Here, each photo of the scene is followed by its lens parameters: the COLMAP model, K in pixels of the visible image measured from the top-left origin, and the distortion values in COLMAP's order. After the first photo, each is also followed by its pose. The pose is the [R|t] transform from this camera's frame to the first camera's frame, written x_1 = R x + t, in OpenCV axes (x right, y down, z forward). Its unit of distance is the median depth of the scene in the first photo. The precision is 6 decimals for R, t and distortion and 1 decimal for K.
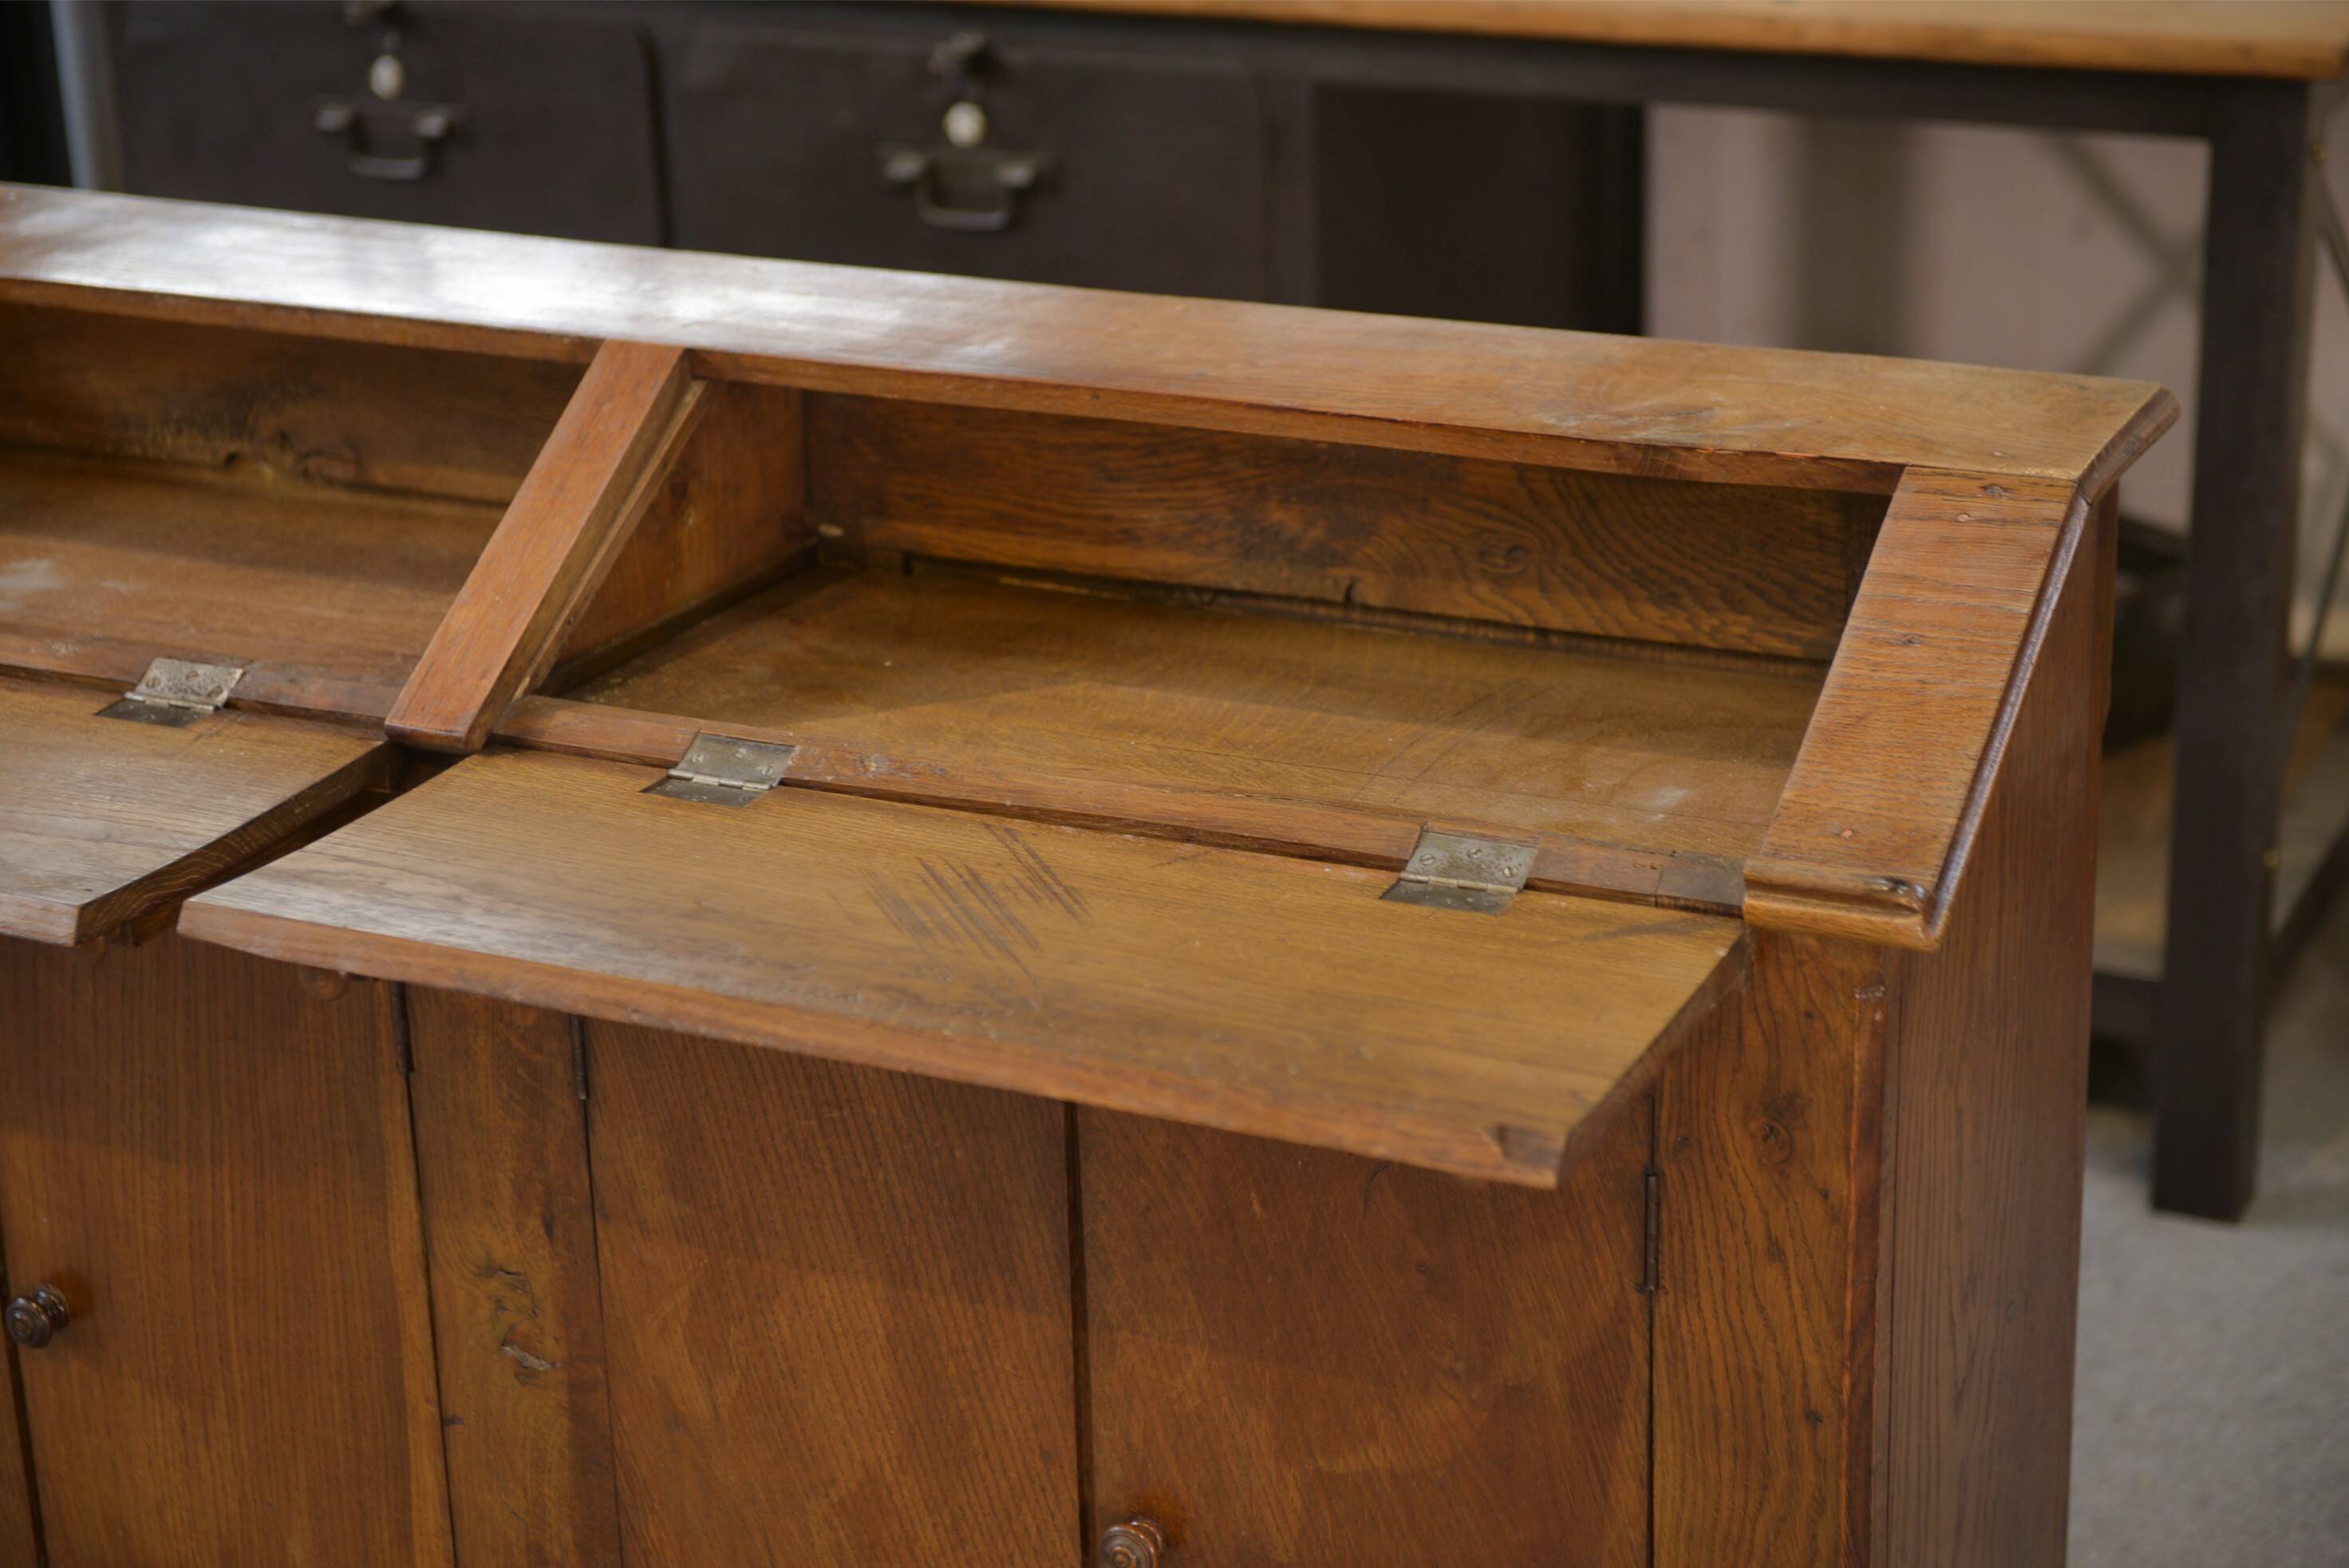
lens RADIAL K [[4309.7, 0, 1163.2], [0, 4309.7, 778.0], [0, 0, 1]] dist [0.145978, -0.427661]
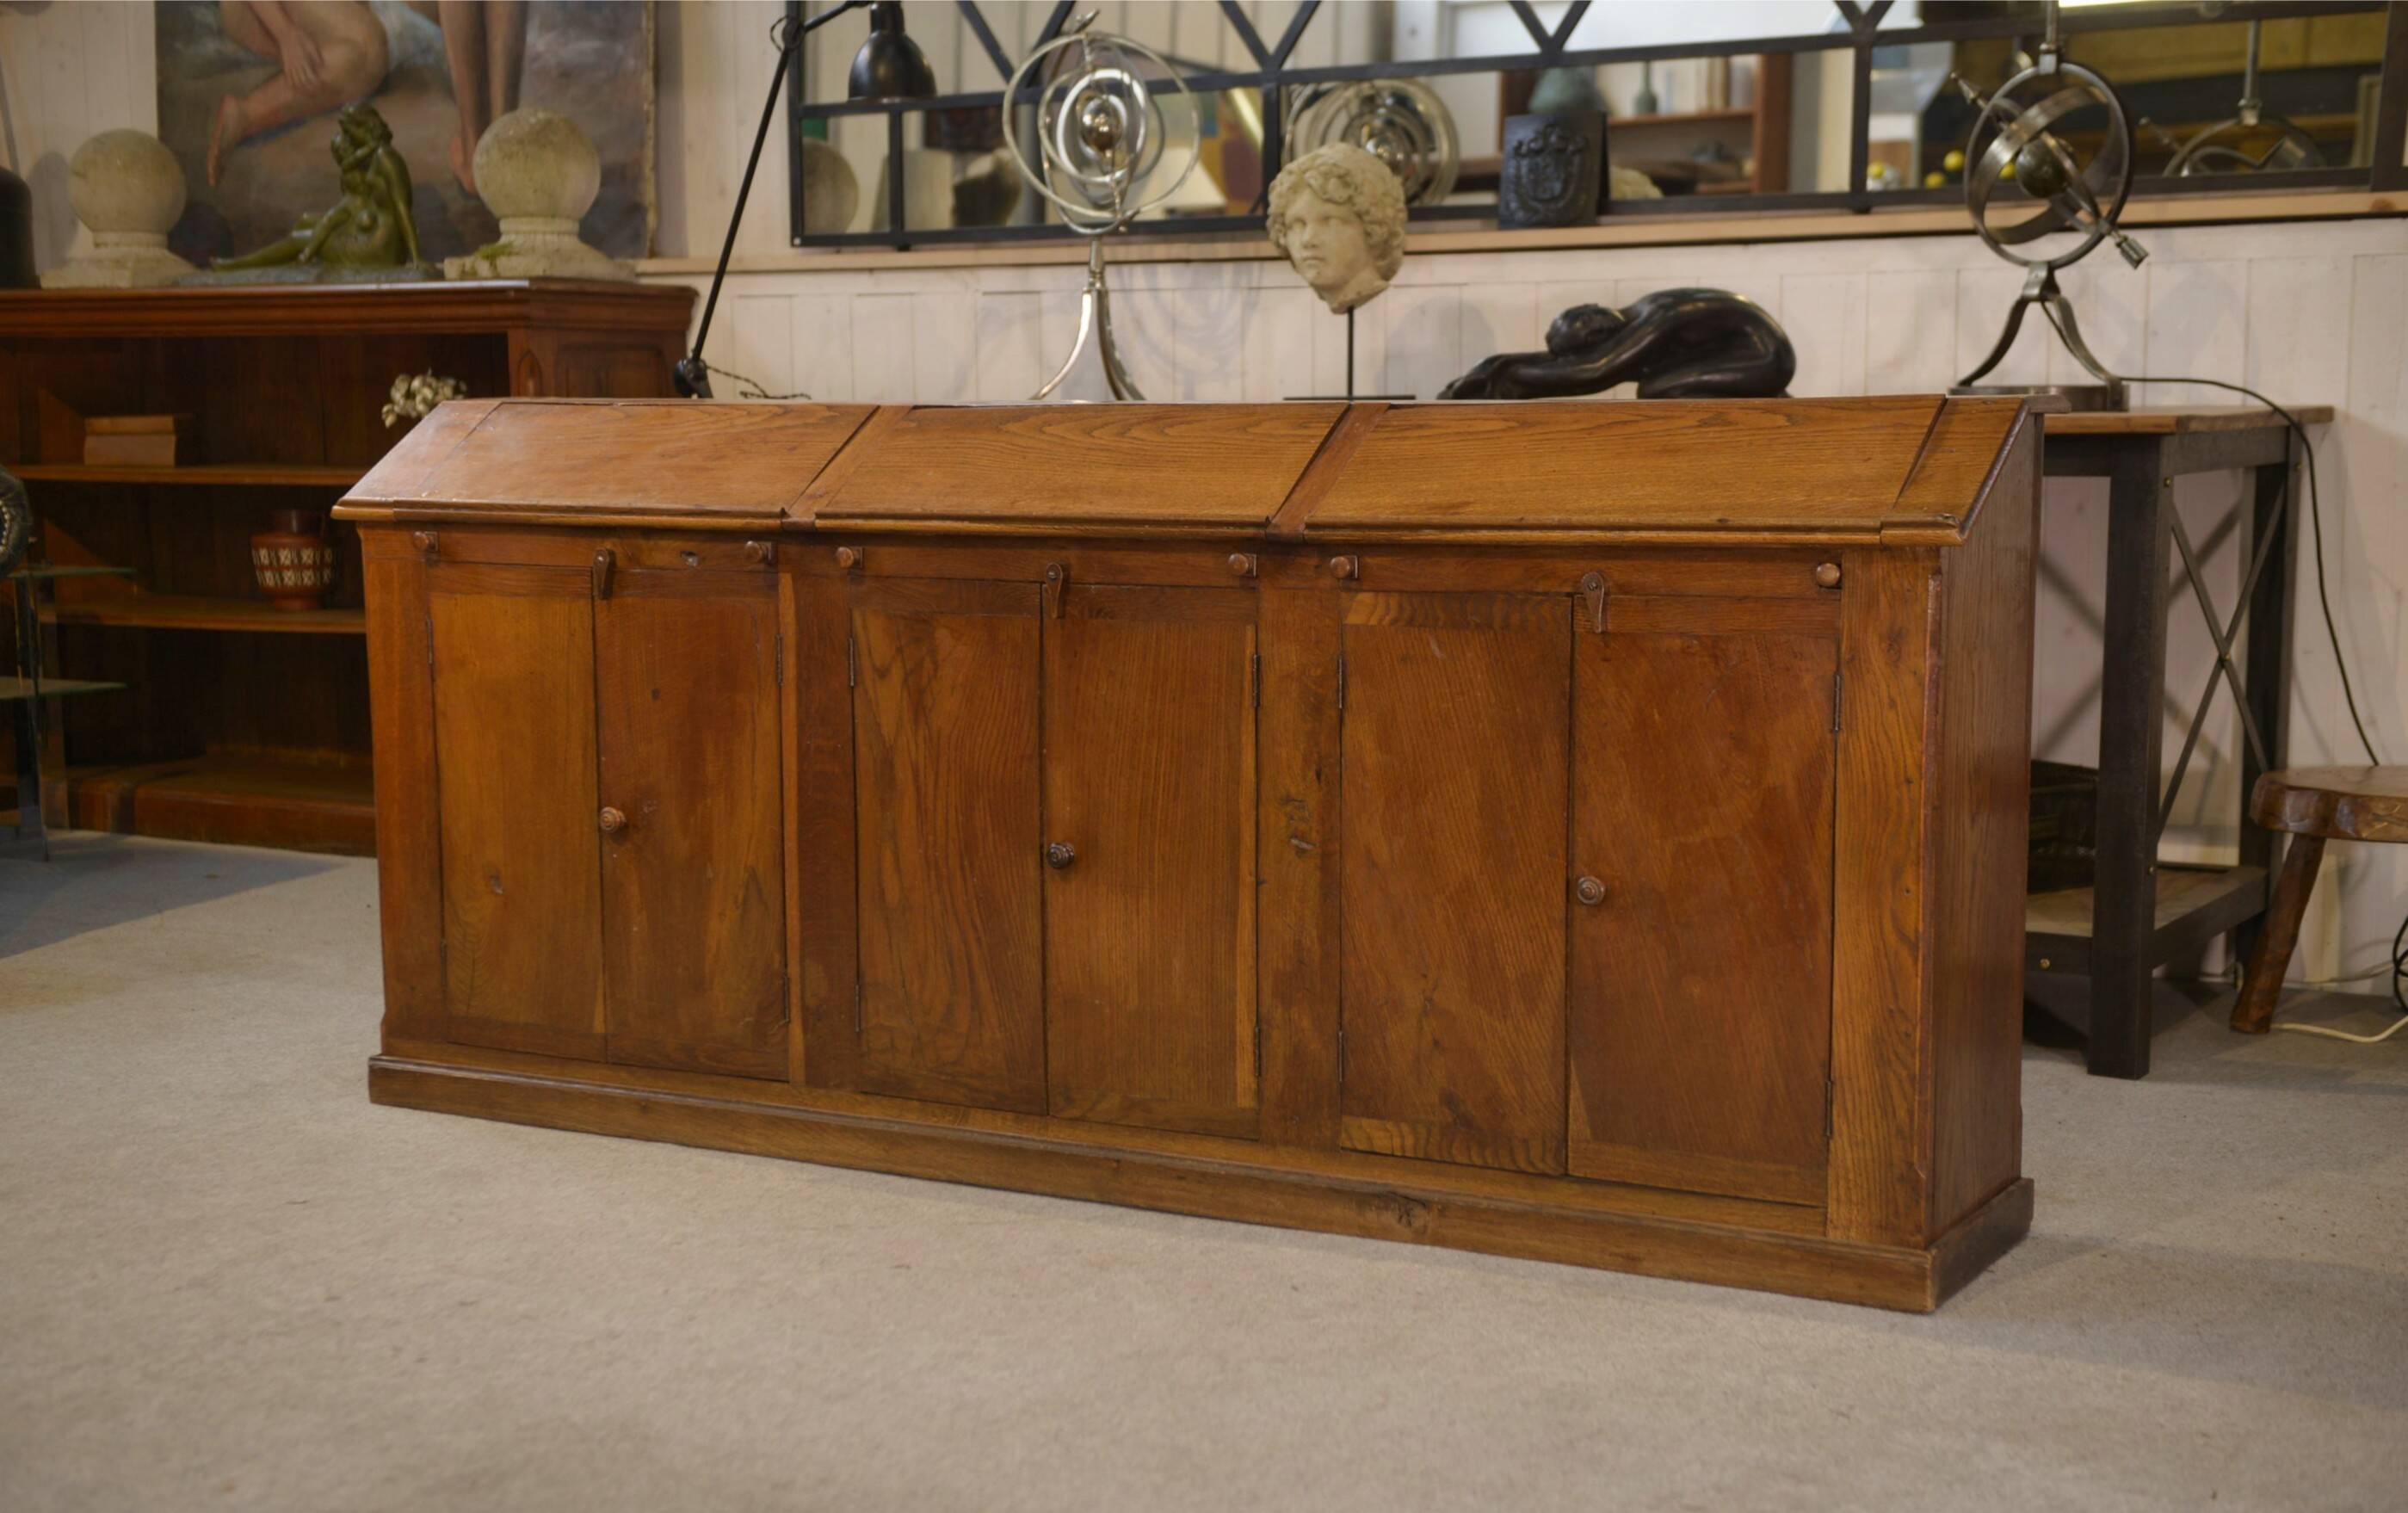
lens RADIAL K [[3149.9, 0, 1176.2], [0, 3149.9, 829.6], [0, 0, 1]] dist [0.094837, 0.069104]
pose [[0.997481, 0.034032, -0.062237, -0.118275], [-0.047019, 0.974161, -0.220908, 0.508433], [0.053111, 0.223278, 0.973307, -0.579798]]
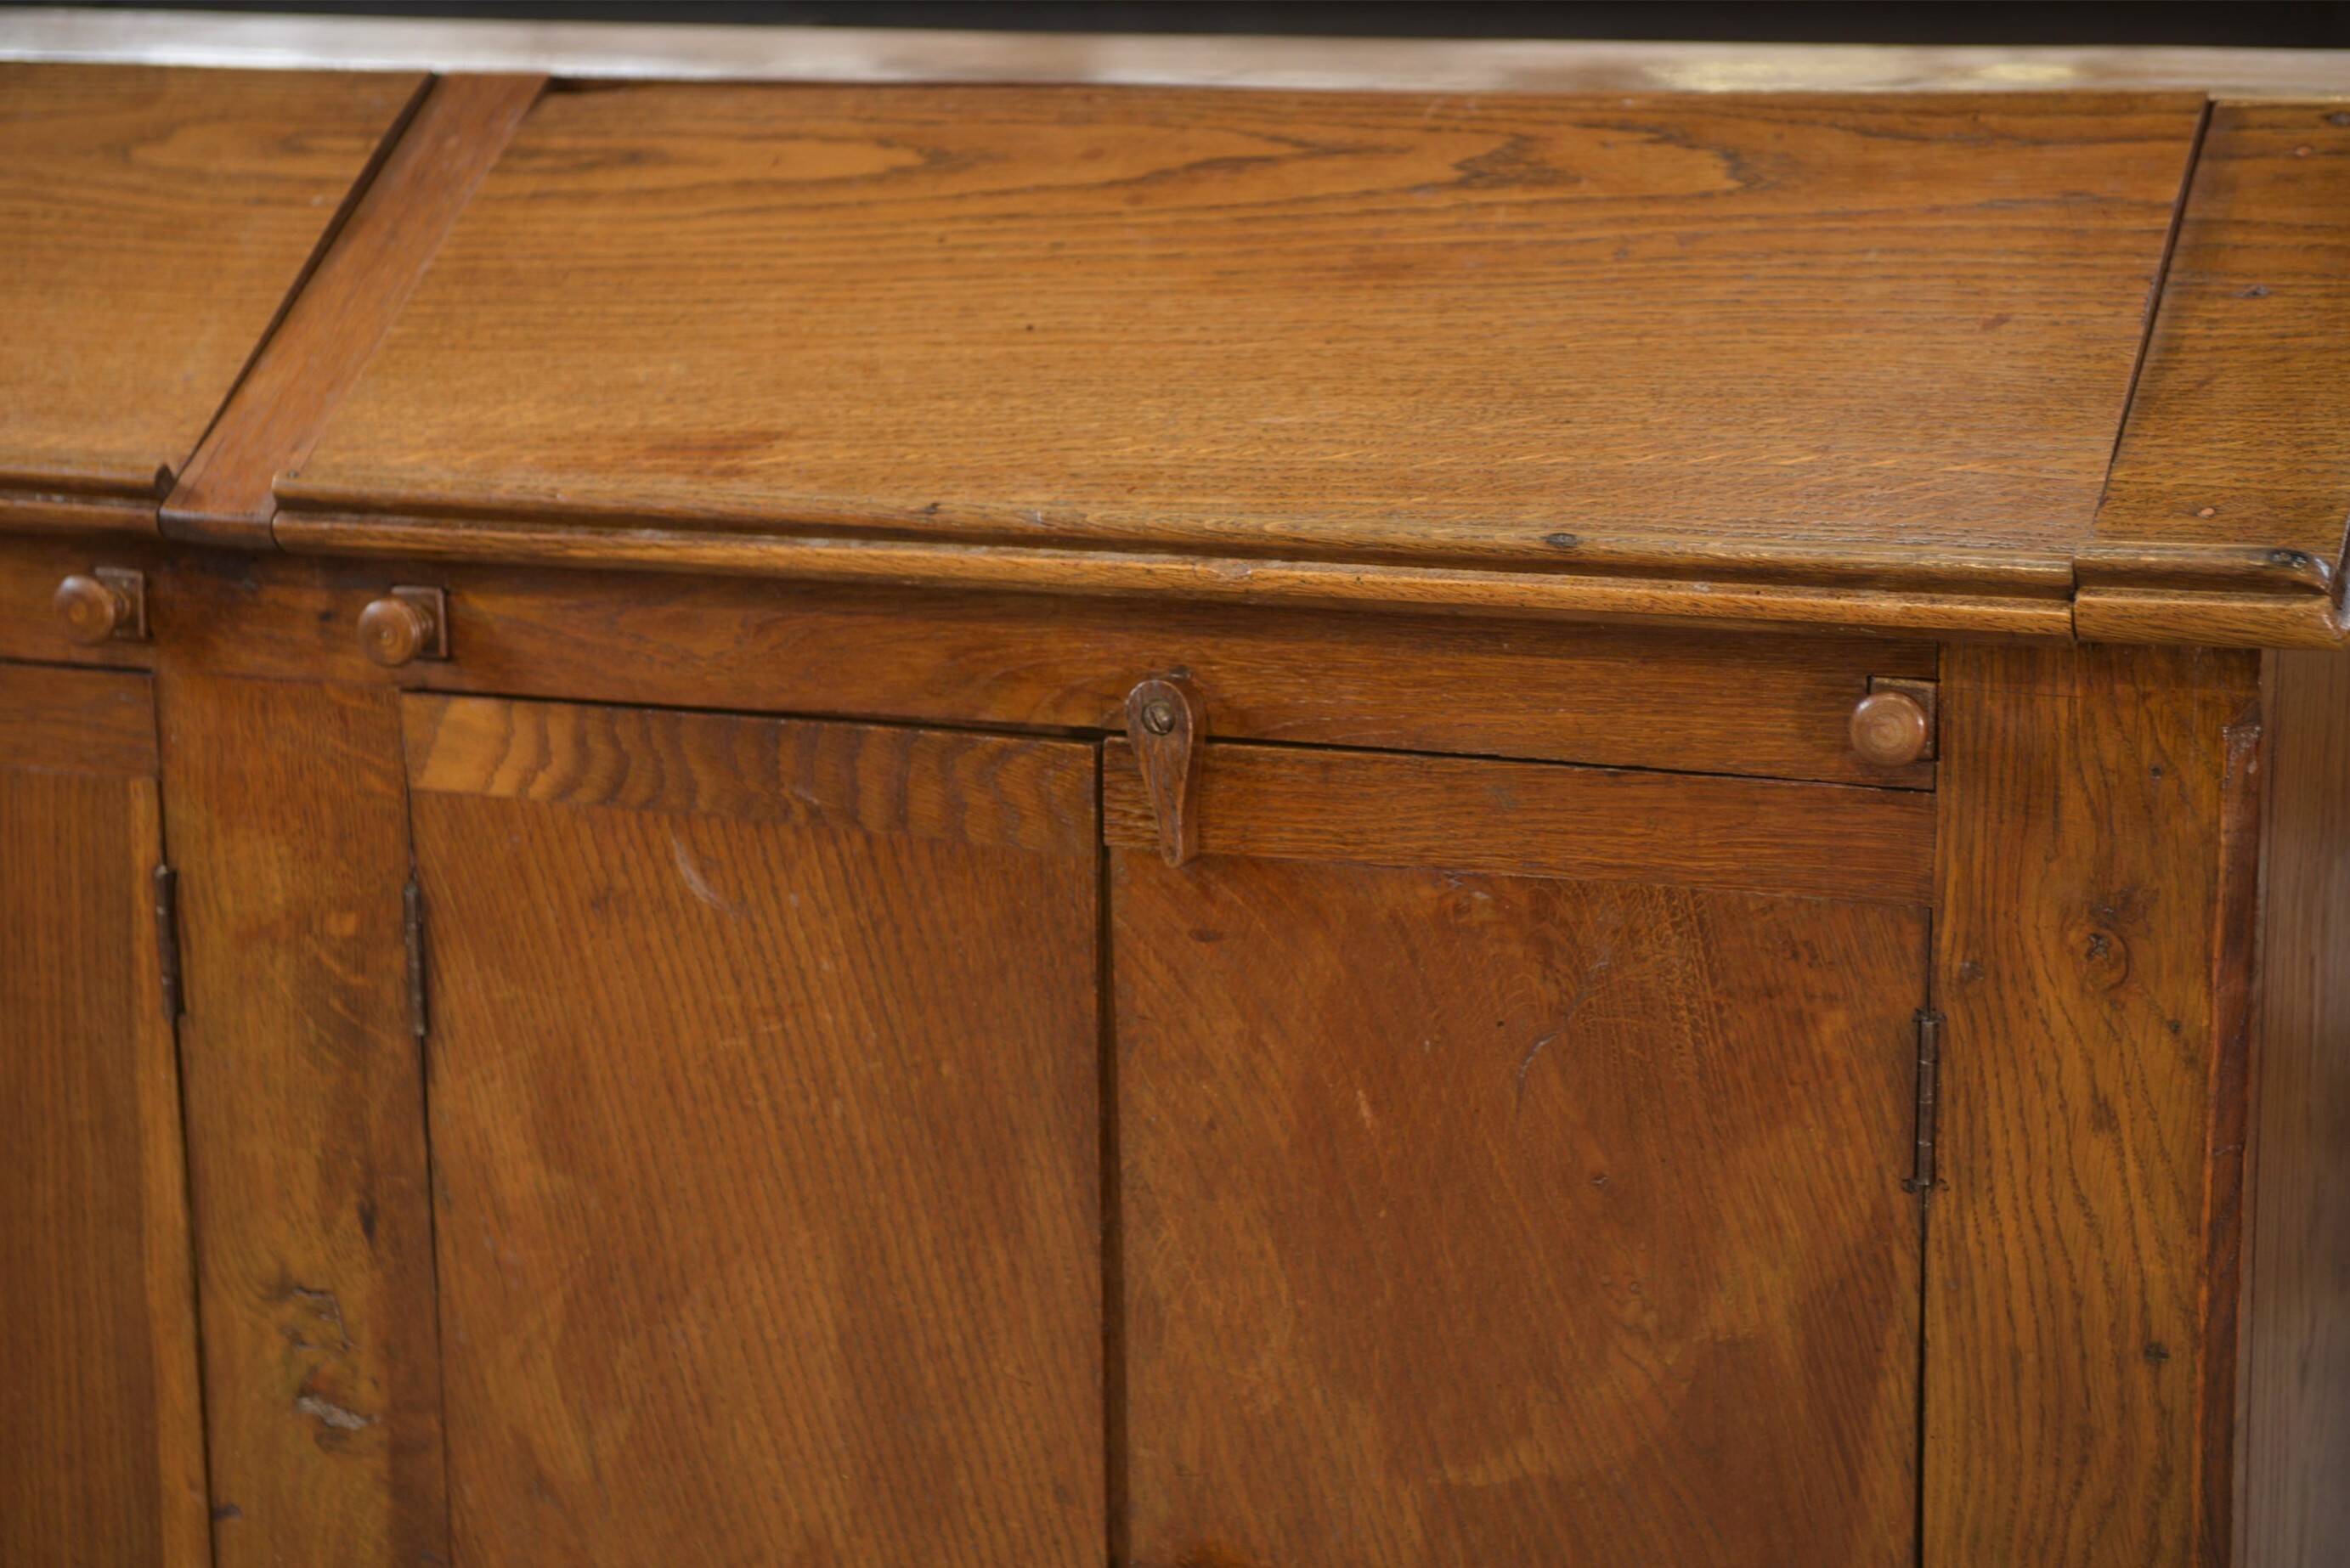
lens RADIAL K [[4501.6, 0, 1187.2], [0, 4501.6, 765.6], [0, 0, 1]] dist [0.131112, -0.347056]
pose [[0.996990, -0.004815, 0.077381, -0.064535], [0.014163, 0.992586, -0.120717, 0.126777], [-0.076226, 0.121450, 0.989666, 0.223736]]
